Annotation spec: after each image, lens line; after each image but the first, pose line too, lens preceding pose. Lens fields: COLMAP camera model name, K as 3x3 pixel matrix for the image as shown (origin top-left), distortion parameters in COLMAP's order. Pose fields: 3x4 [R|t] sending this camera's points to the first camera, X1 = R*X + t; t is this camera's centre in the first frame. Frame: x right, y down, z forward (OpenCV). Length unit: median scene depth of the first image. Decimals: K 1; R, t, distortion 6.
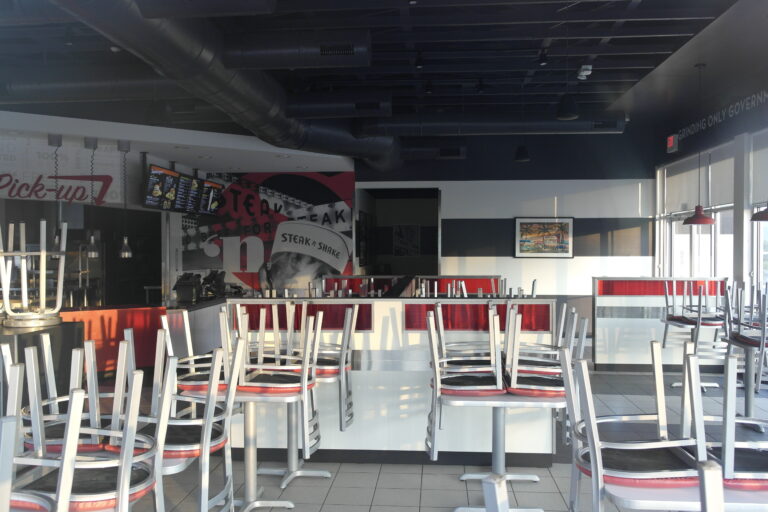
lens RADIAL K [[675.2, 0, 384.0], [0, 675.2, 256.0], [0, 0, 1]] dist [0.000605, -0.003721]
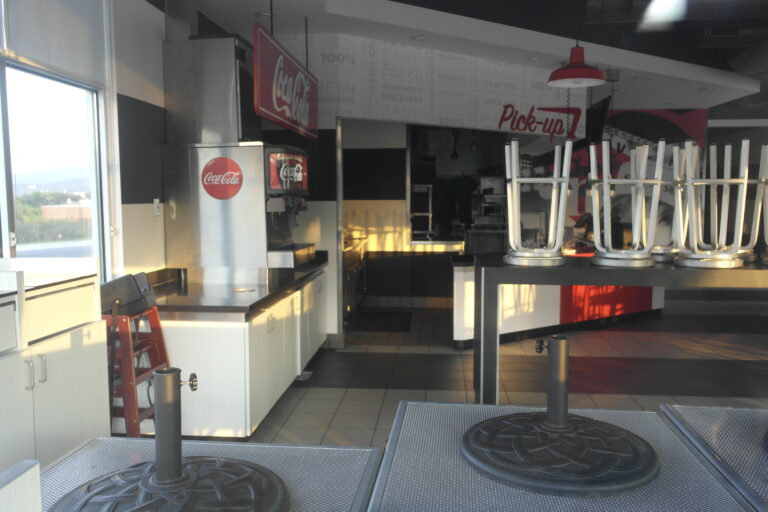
lens RADIAL K [[675.2, 0, 384.0], [0, 675.2, 256.0], [0, 0, 1]] dist [0.000605, -0.003721]
pose [[1.000000, -0.000046, 0.000688, -0.694820], [-0.000004, 0.997399, 0.072082, 0.017354], [-0.000690, -0.072082, 0.997398, 0.062075]]
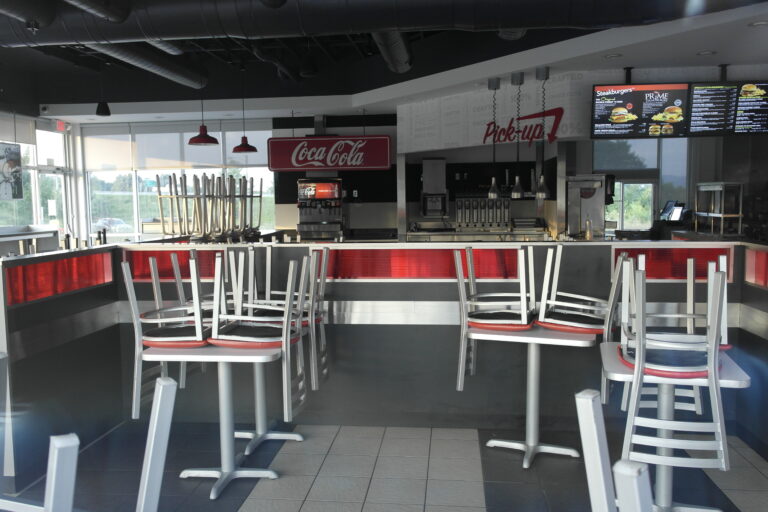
lens RADIAL K [[675.2, 0, 384.0], [0, 675.2, 256.0], [0, 0, 1]] dist [0.000605, -0.003721]
pose [[-0.028724, 0.087467, -0.995753, 0.532537], [0.000054, 0.996164, 0.087501, -0.000099], [0.999587, 0.002460, -0.028619, 0.812489]]
